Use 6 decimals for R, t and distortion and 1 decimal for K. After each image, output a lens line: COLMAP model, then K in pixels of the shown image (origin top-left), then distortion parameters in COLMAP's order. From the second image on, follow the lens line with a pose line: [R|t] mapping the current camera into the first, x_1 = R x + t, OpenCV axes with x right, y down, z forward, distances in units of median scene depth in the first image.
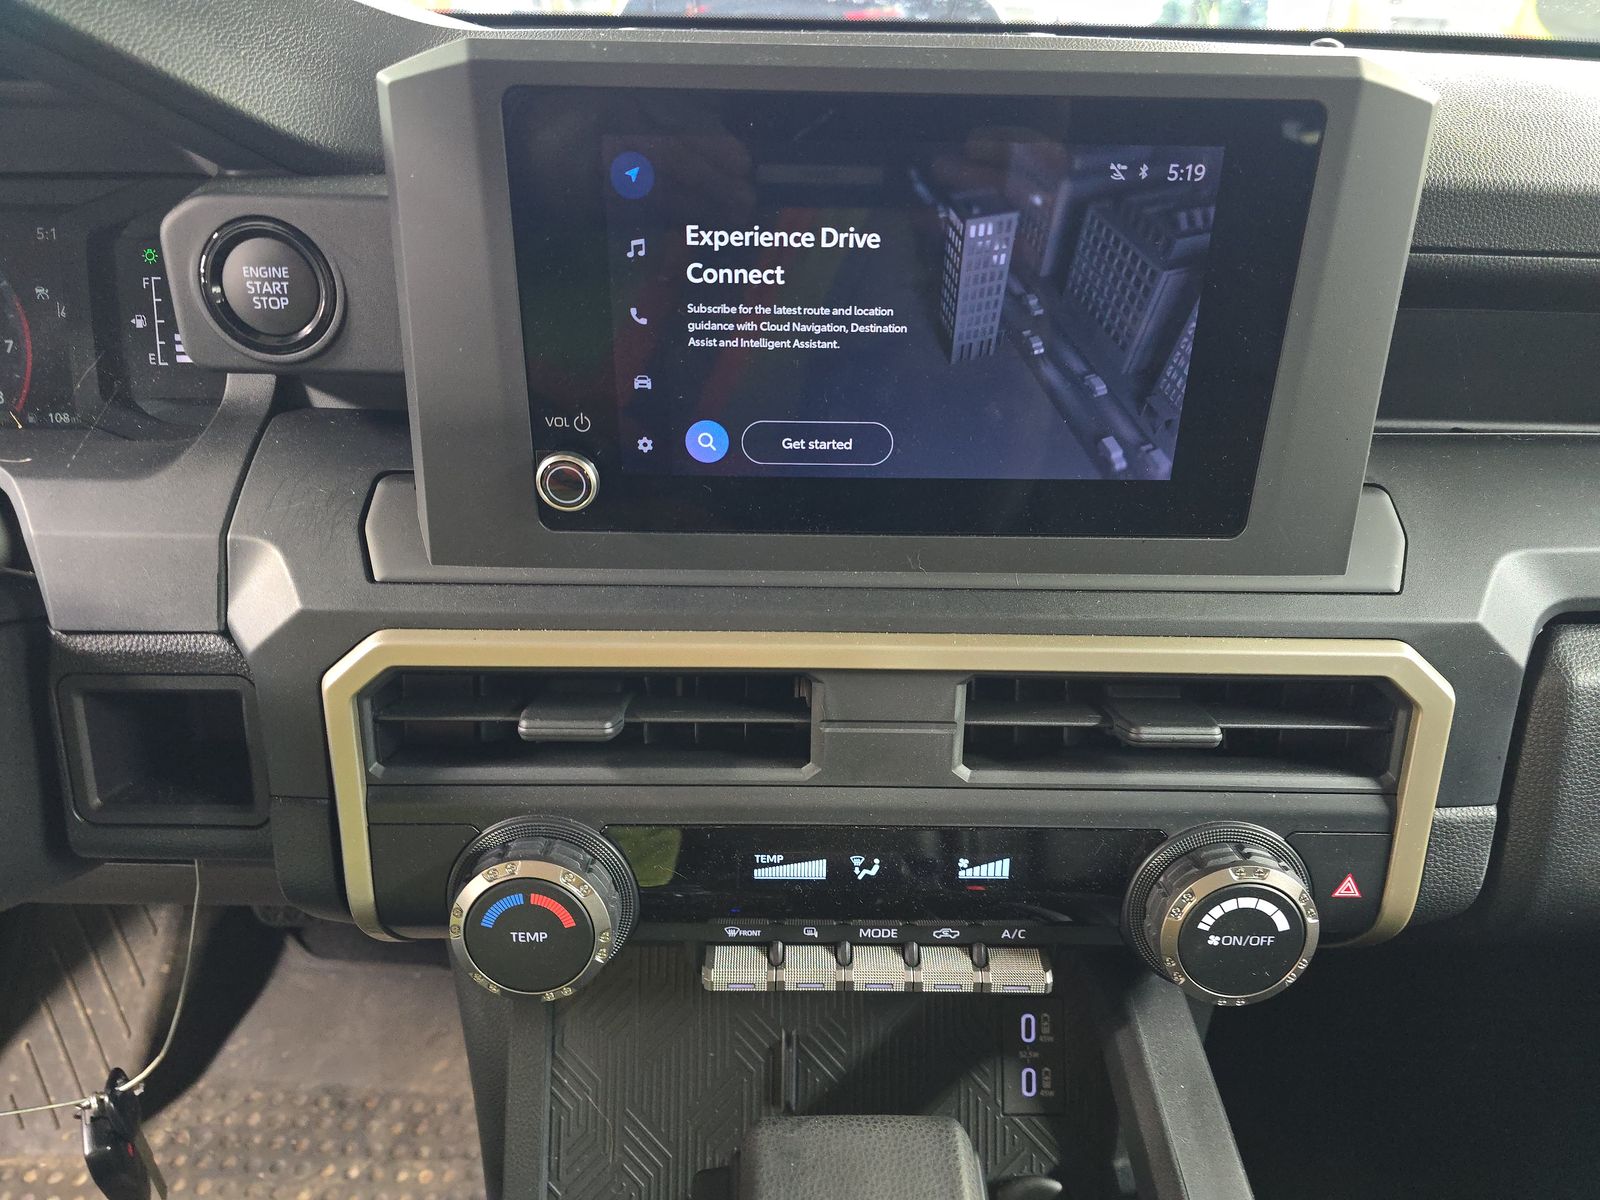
lens RADIAL K [[1054.1, 0, 797.9], [0, 1054.1, 611.2], [0, 0, 1]] dist [0.007968, -0.017392]
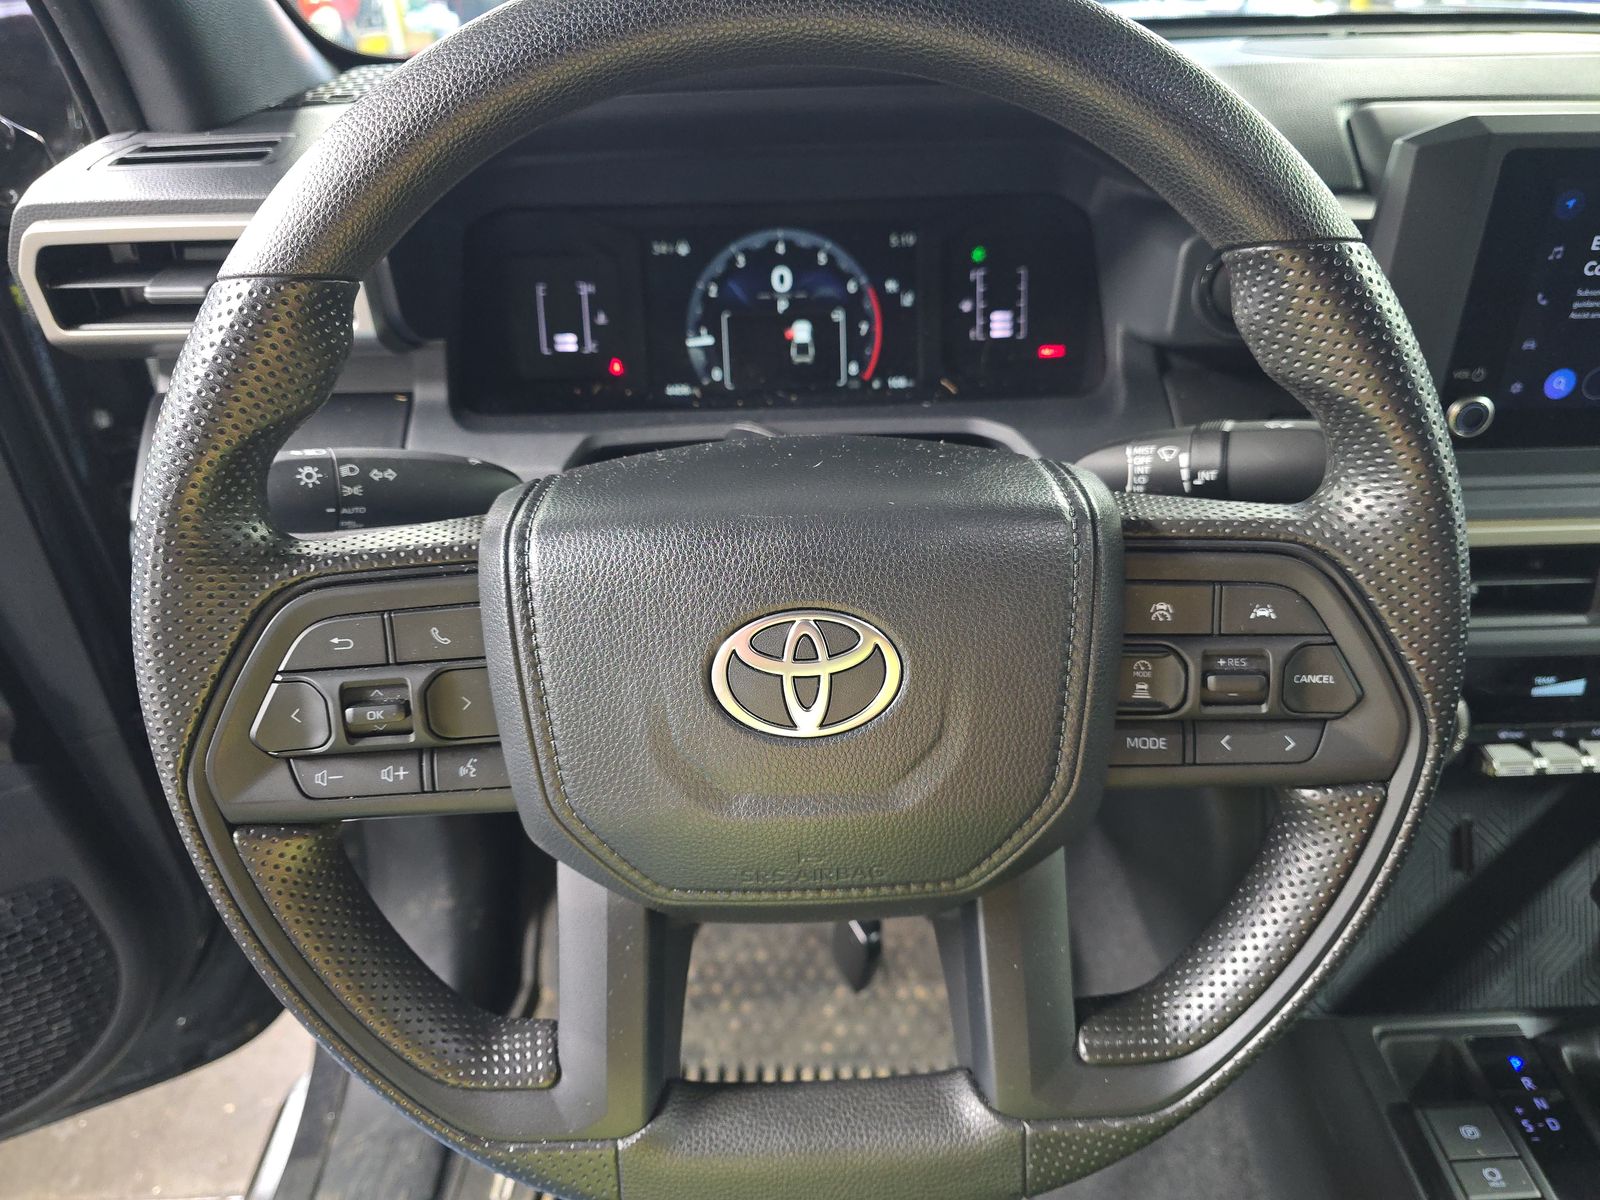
lens RADIAL K [[1054.1, 0, 793.5], [0, 1054.1, 600.9], [0, 0, 1]] dist [0.007968, -0.017392]
pose [[0.999152, -0.038302, -0.015134, -1.001408], [0.039206, 0.997130, 0.064772, -0.001469], [0.012610, -0.065310, 0.997785, -0.408861]]
